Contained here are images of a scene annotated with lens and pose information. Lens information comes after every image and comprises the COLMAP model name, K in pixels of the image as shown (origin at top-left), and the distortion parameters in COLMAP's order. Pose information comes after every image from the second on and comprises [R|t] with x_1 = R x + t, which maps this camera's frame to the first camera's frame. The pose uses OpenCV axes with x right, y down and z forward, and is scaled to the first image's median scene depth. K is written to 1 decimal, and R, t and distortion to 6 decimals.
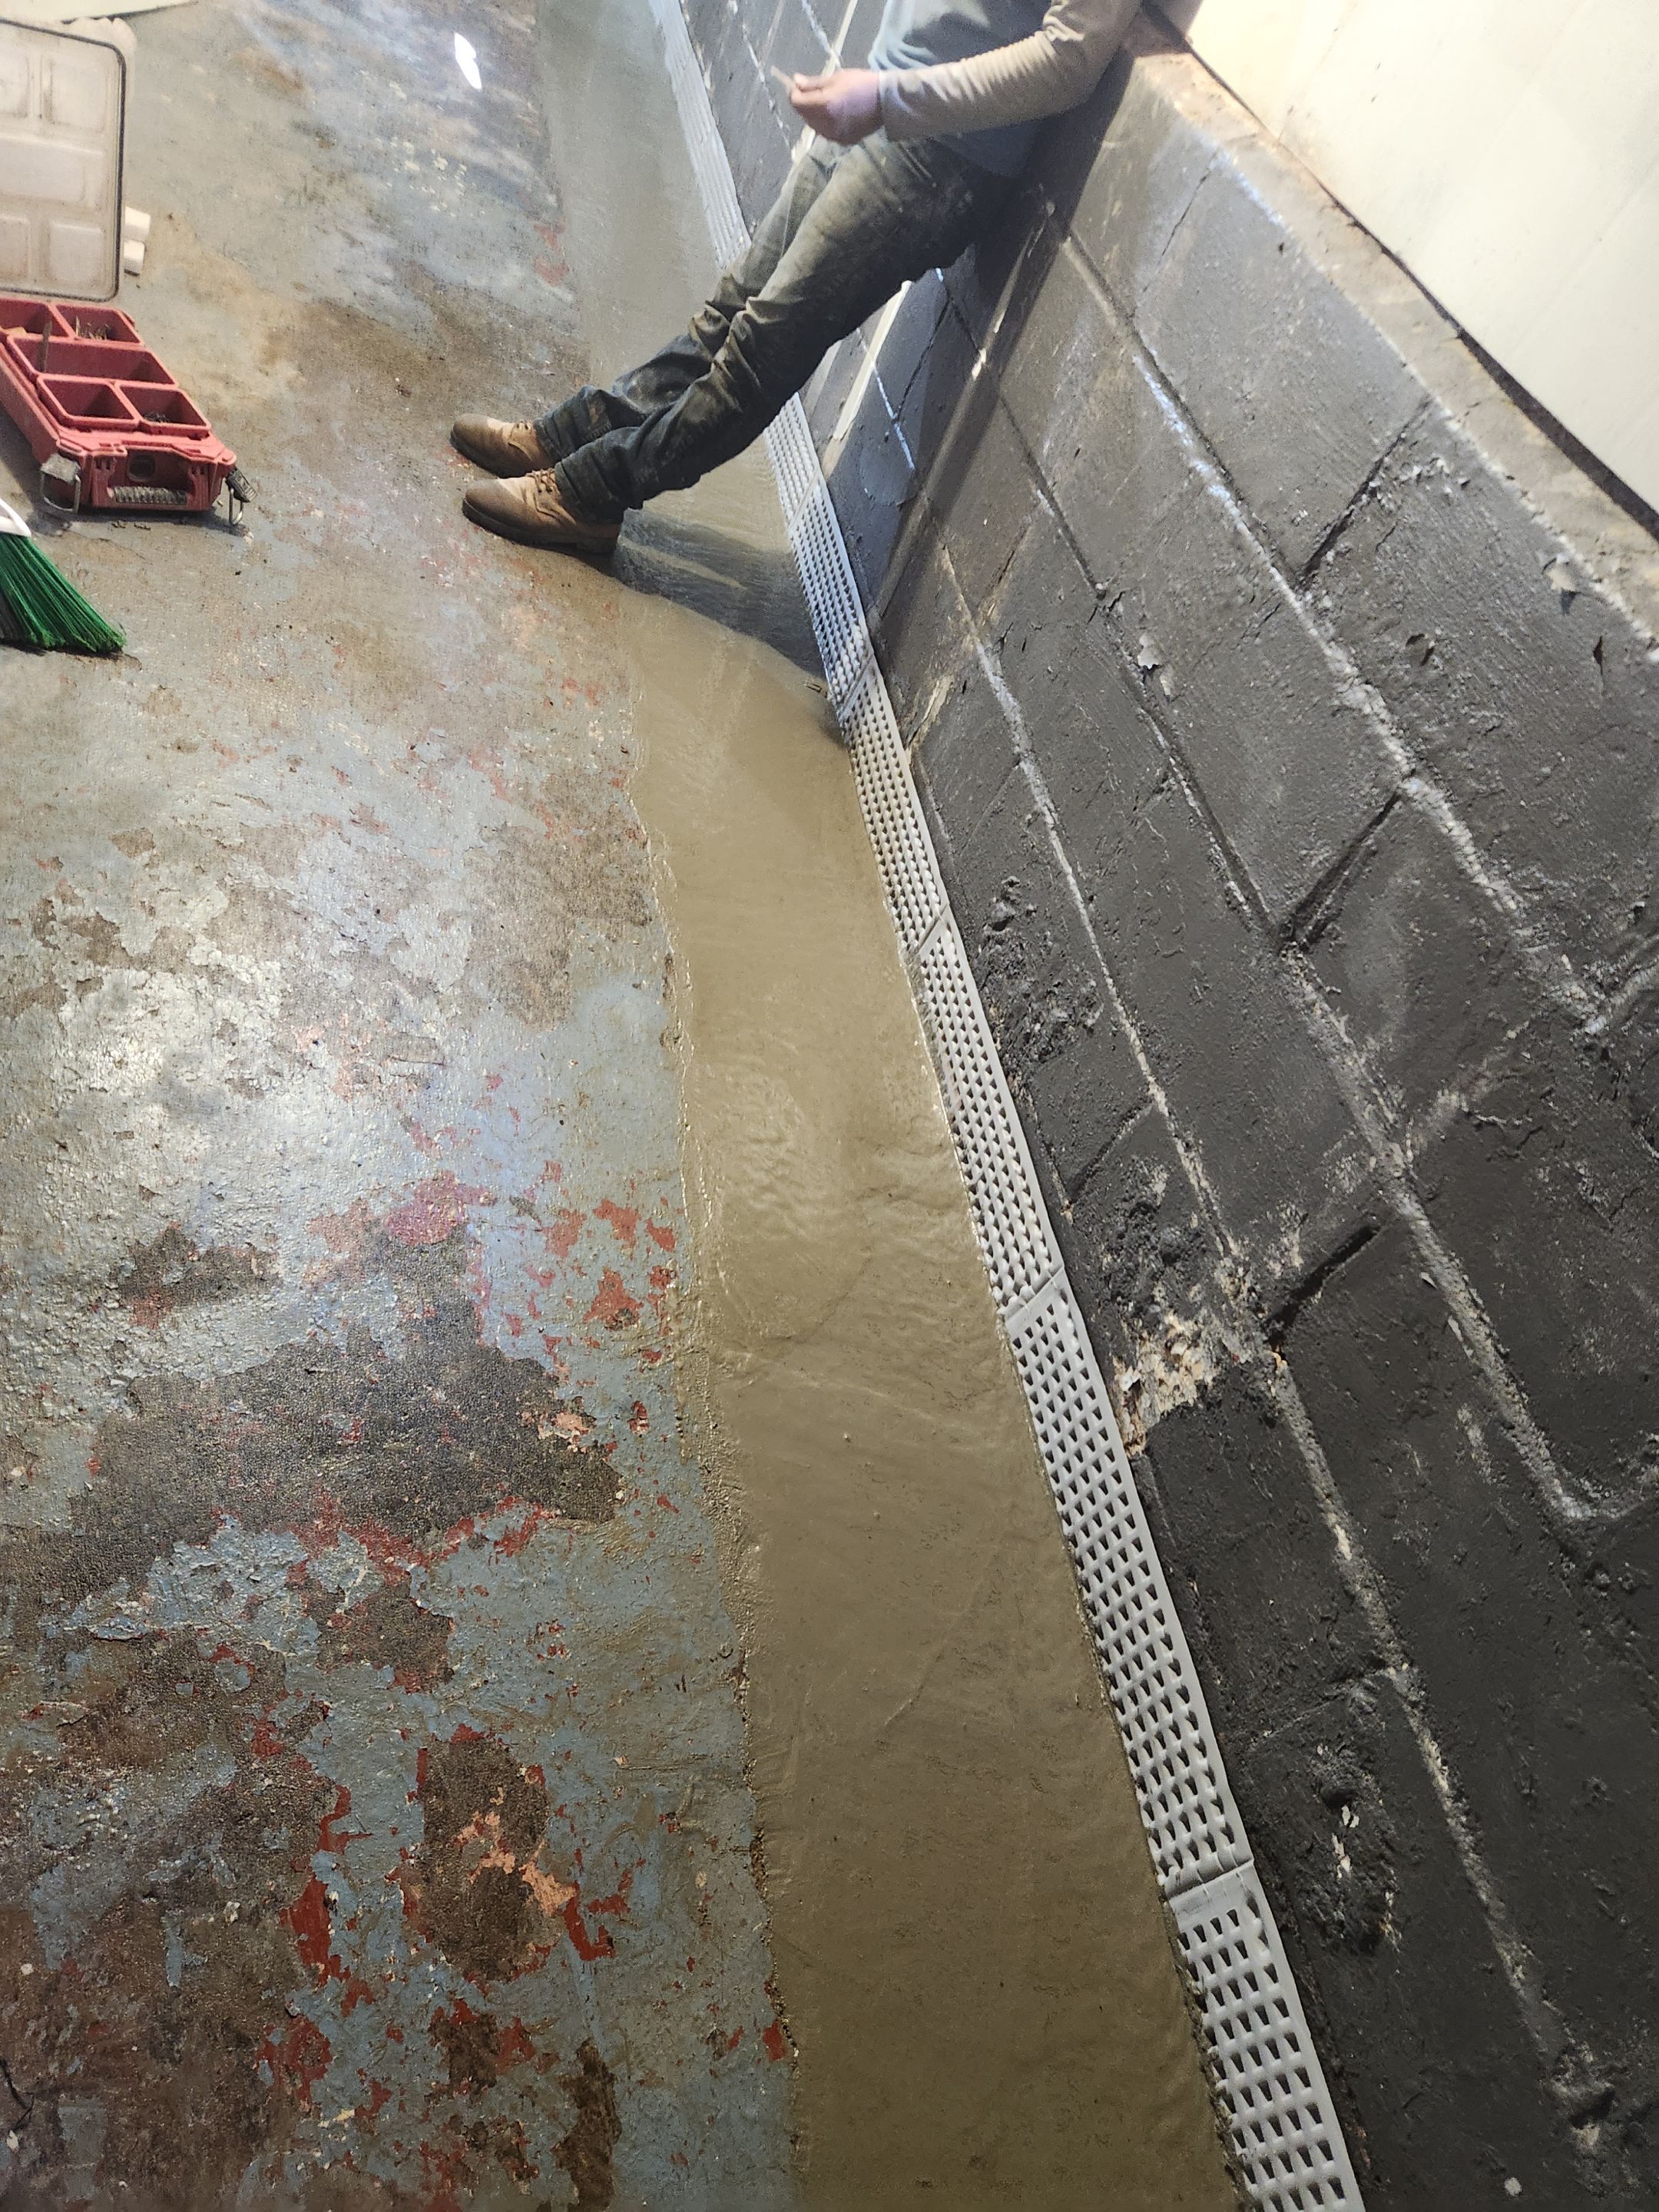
lens RADIAL K [[1448.9, 0, 837.1], [0, 1448.9, 1077.0], [0, 0, 1]] dist [0.078842, -0.065612]
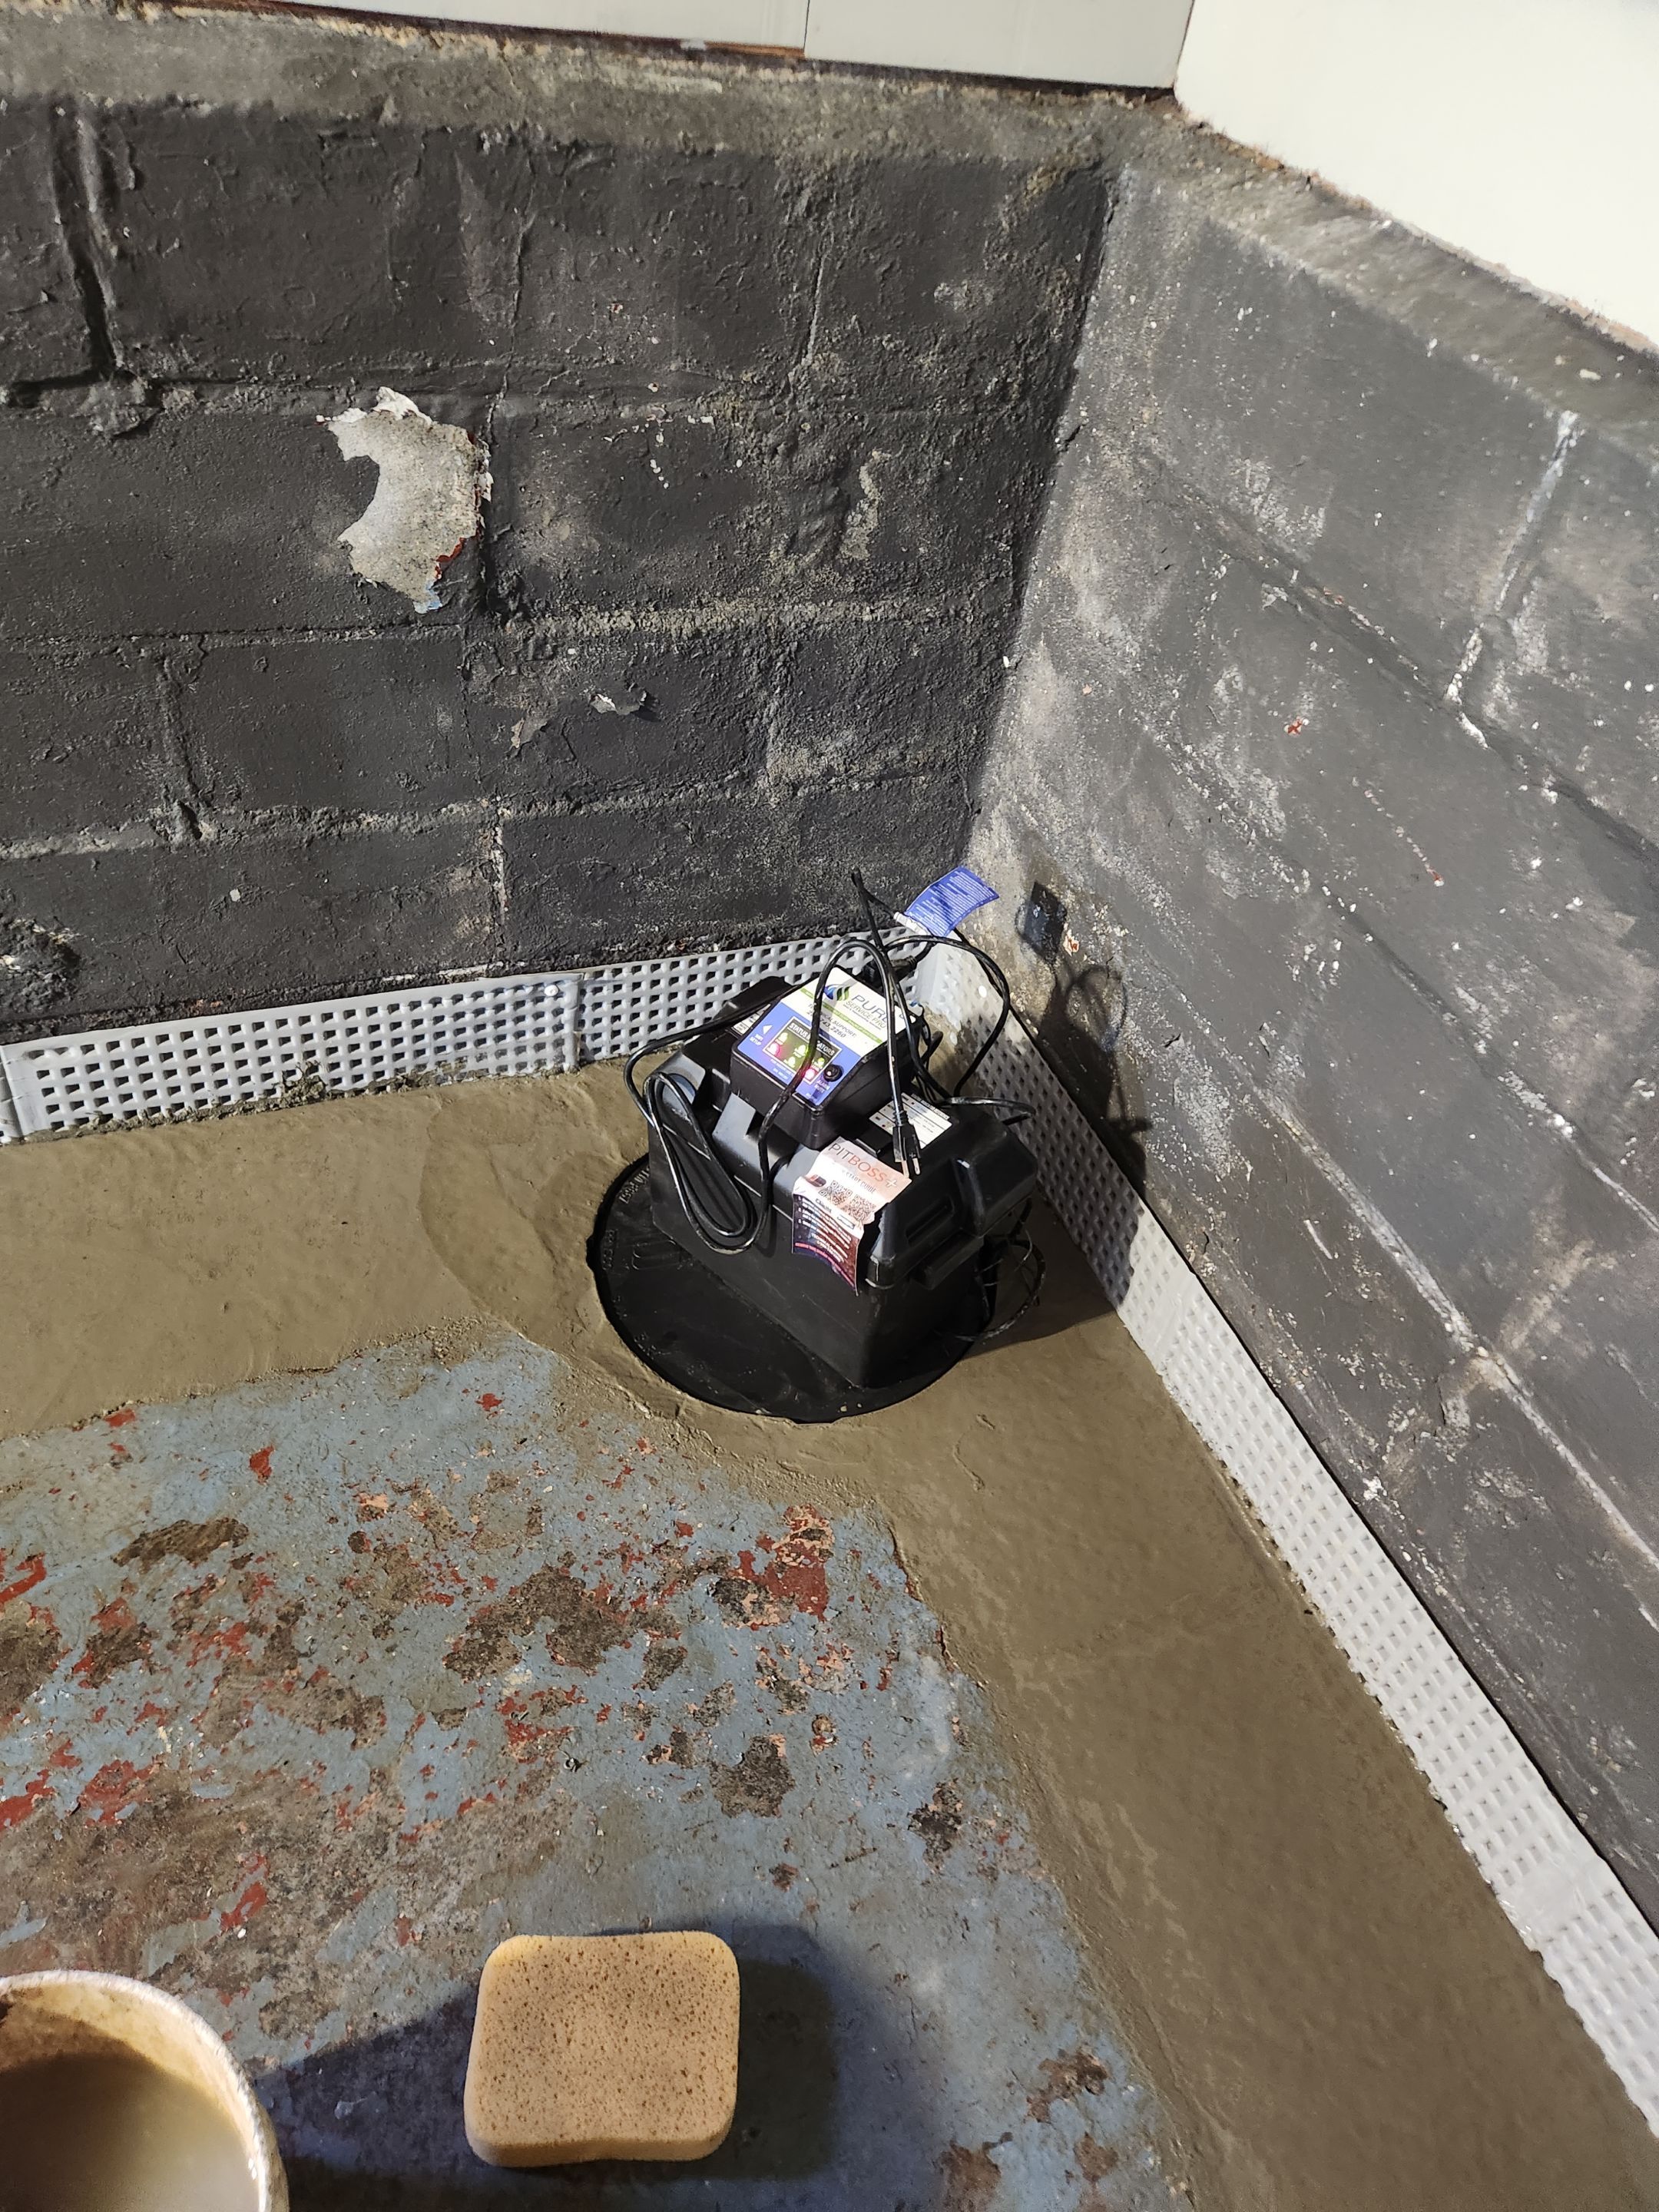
lens RADIAL K [[1474.3, 0, 823.2], [0, 1474.3, 1082.5], [0, 0, 1]] dist [0.063413, -0.051244]
pose [[-0.136902, -0.913439, 0.383257, -0.333027], [0.541430, 0.254994, 0.801144, -0.079506], [-0.829525, 0.317186, 0.459654, -0.114598]]
